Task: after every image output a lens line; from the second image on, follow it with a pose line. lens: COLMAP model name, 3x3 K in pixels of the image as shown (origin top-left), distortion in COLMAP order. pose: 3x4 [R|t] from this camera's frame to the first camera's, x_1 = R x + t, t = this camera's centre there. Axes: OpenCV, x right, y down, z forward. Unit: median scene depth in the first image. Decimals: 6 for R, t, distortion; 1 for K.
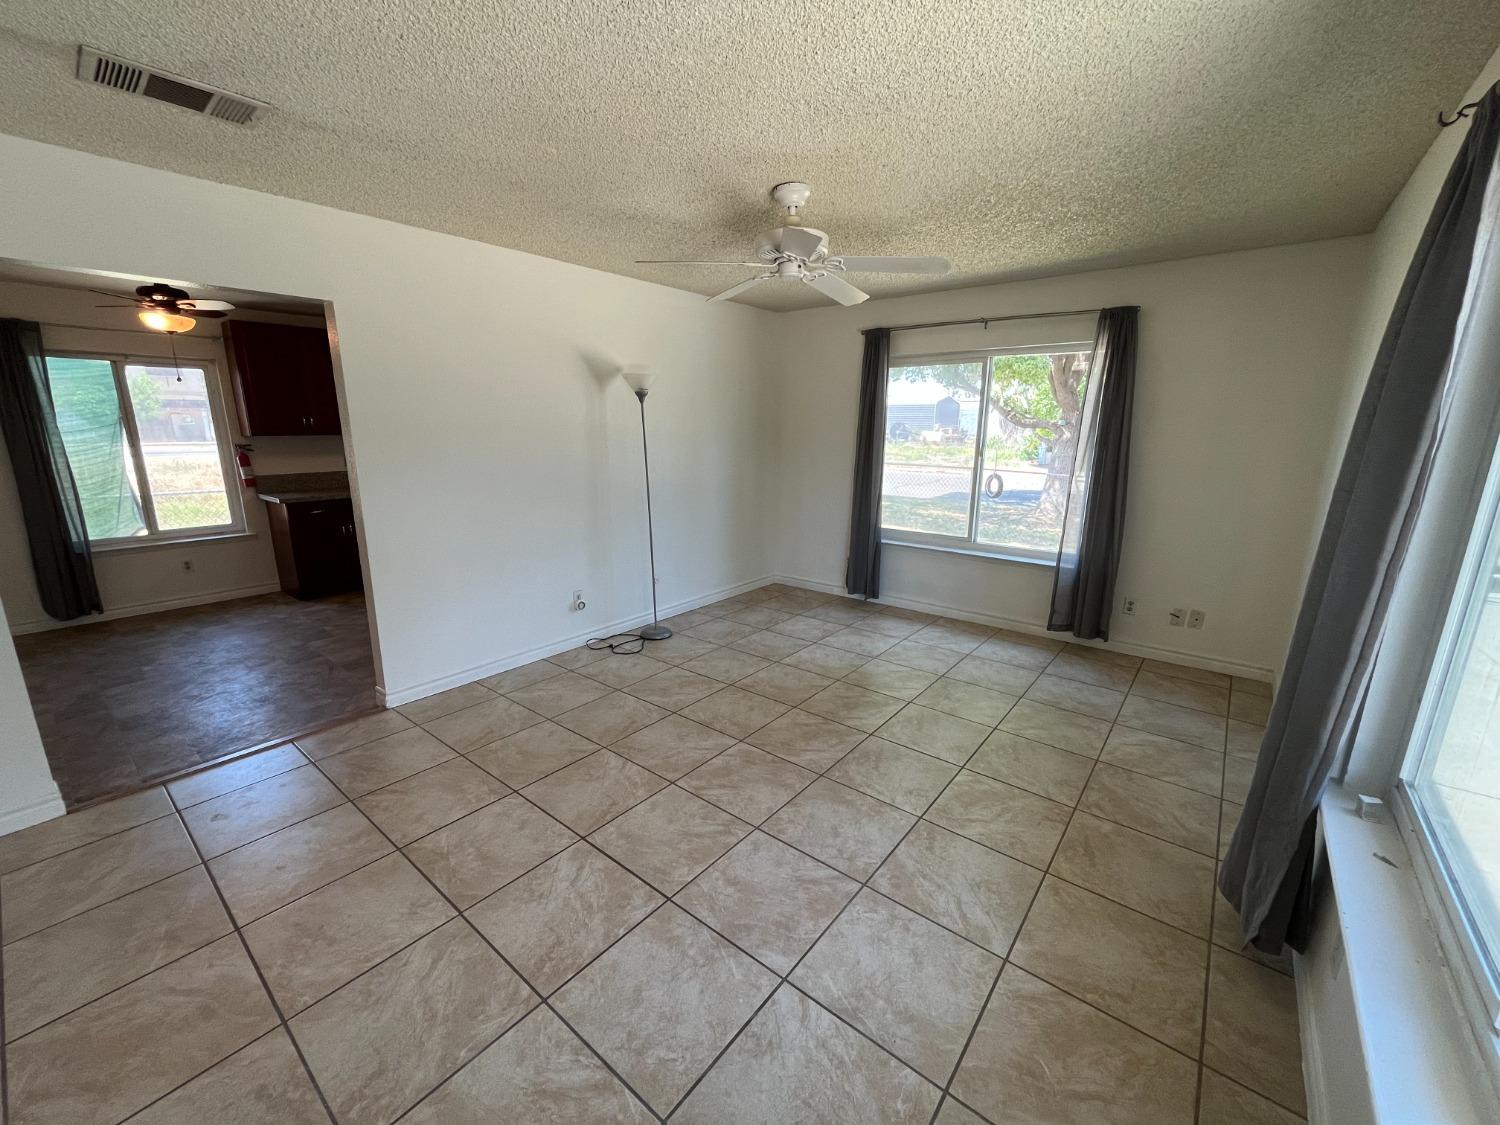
lens RADIAL K [[604.5, 0, 744.1], [0, 604.5, 564.4], [0, 0, 1]] dist [0.000020, -0.001004]
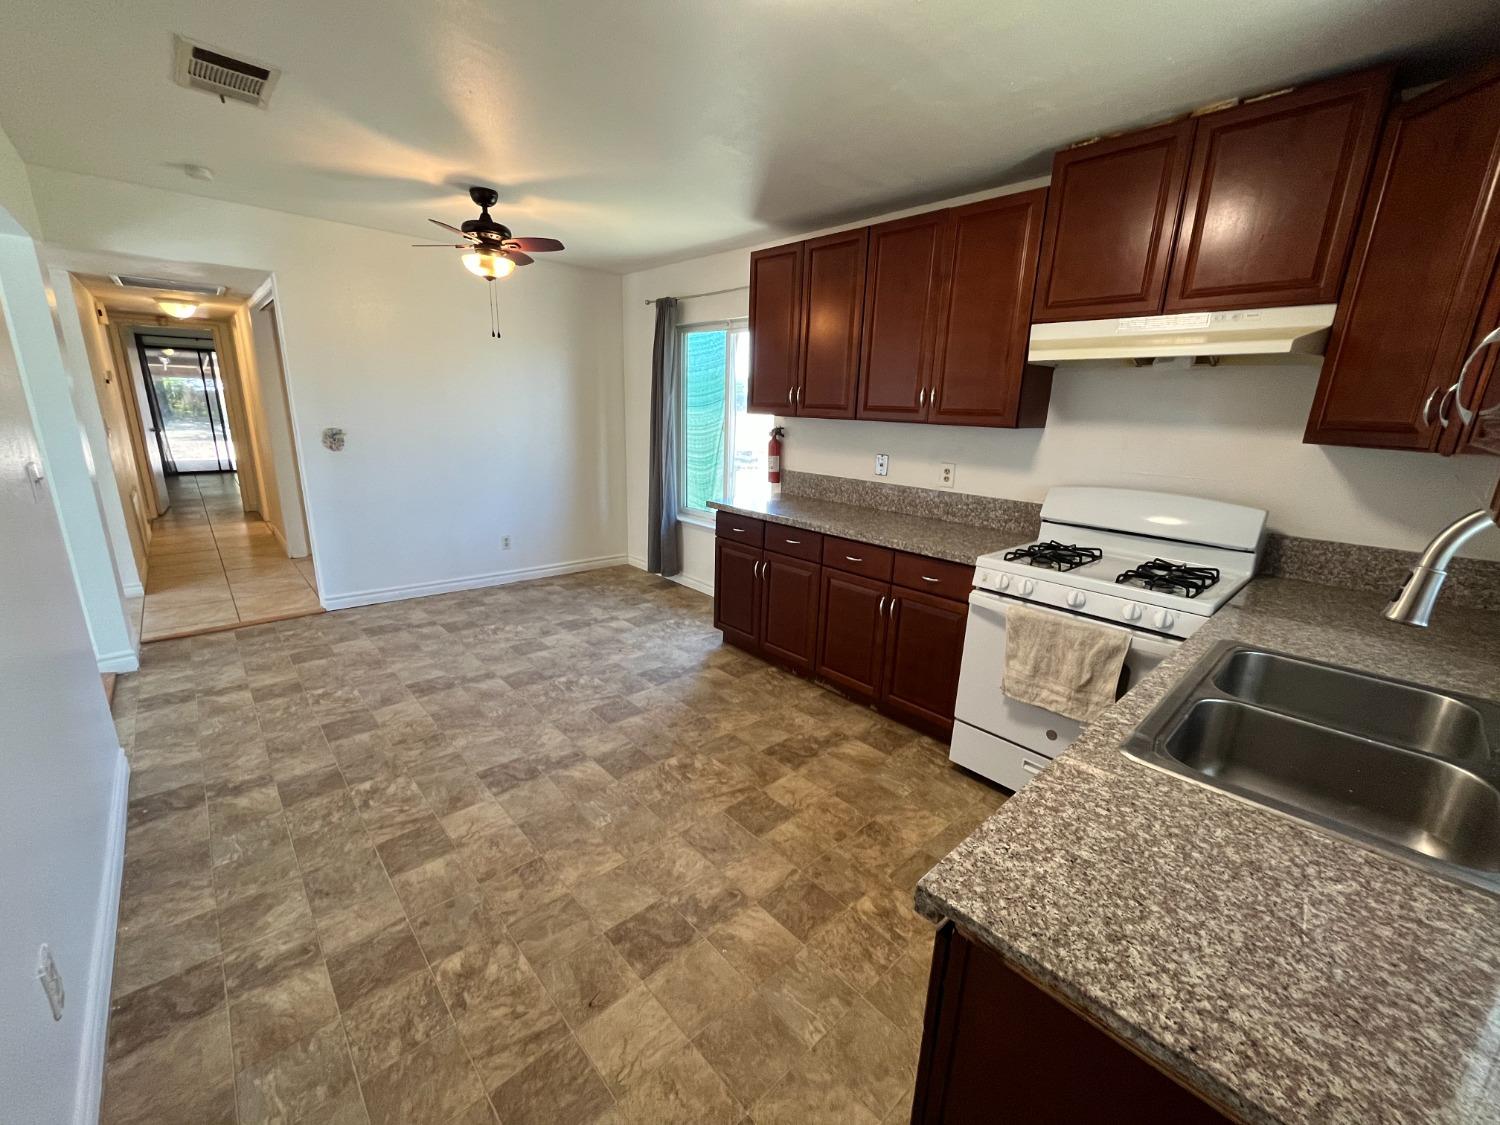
lens RADIAL K [[604.5, 0, 746.5], [0, 604.5, 562.1], [0, 0, 1]] dist [0.000020, -0.001004]
pose [[-0.140375, 0.243961, -0.959572, -0.079533], [-0.256137, 0.927228, 0.273208, -0.322788], [0.956394, 0.284133, -0.067672, 1.439735]]
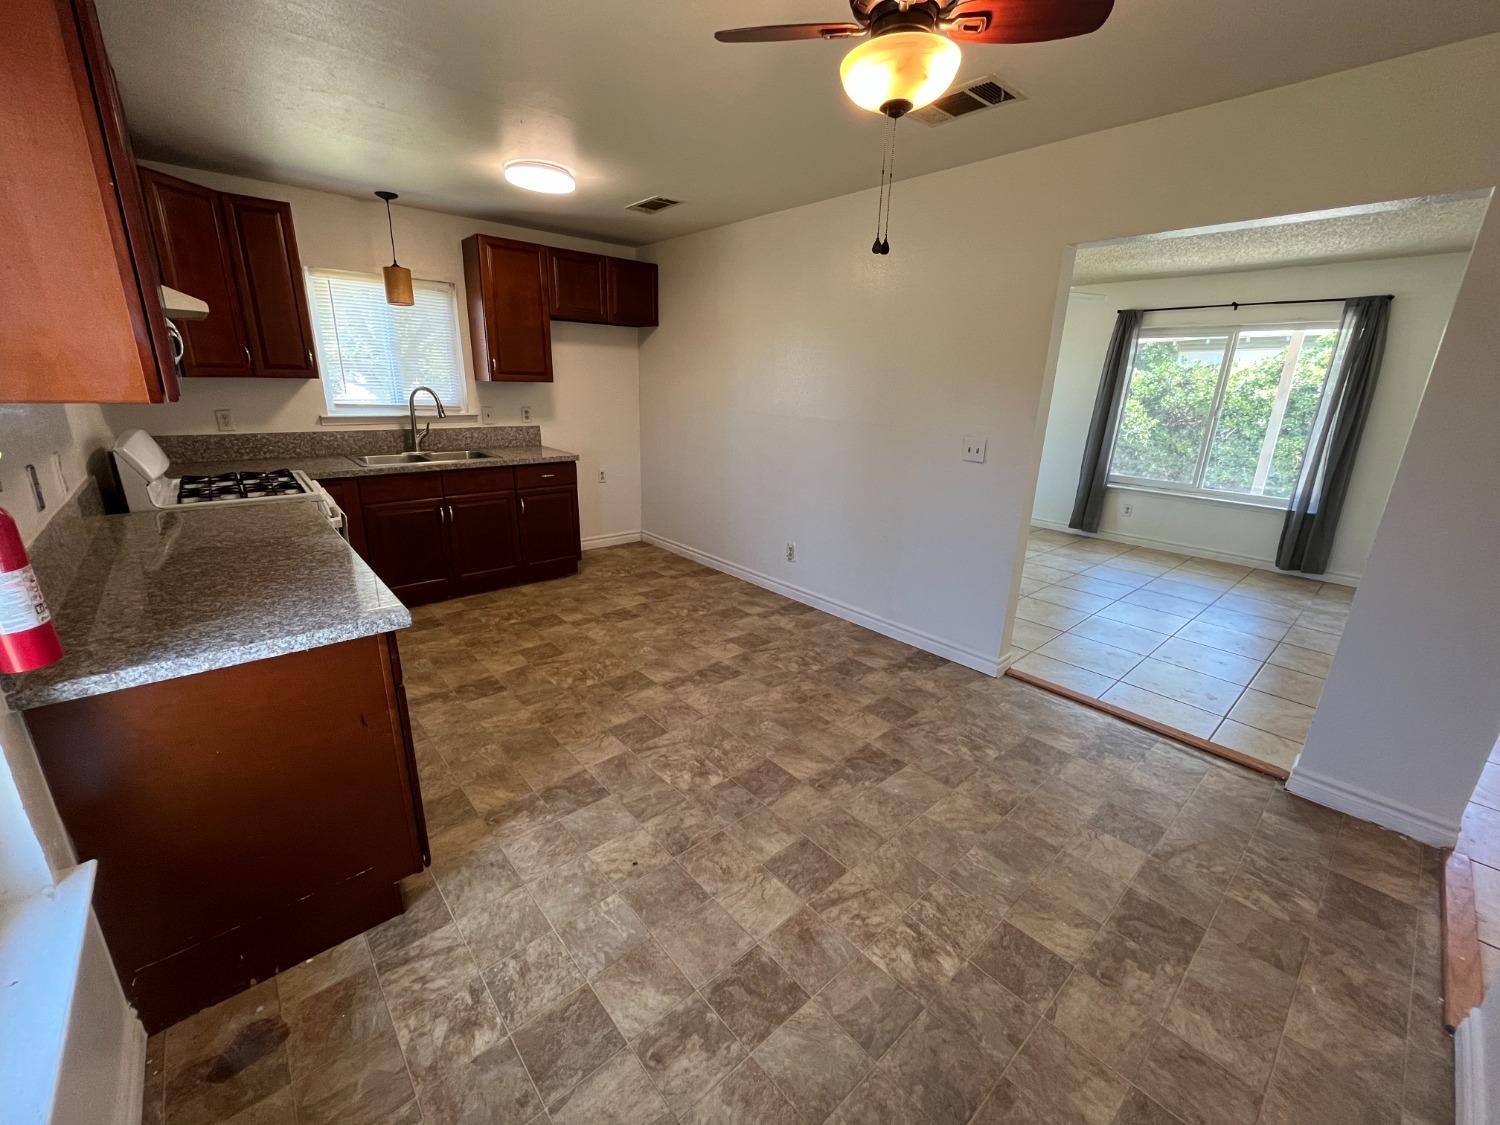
lens RADIAL K [[604.5, 0, 746.1], [0, 604.5, 569.0], [0, 0, 1]] dist [0.000020, -0.001004]
pose [[0.165720, -0.293241, 0.941566, -1.311541], [0.195449, 0.945595, 0.260096, -0.223710], [-0.966611, 0.140925, 0.214017, 0.995460]]
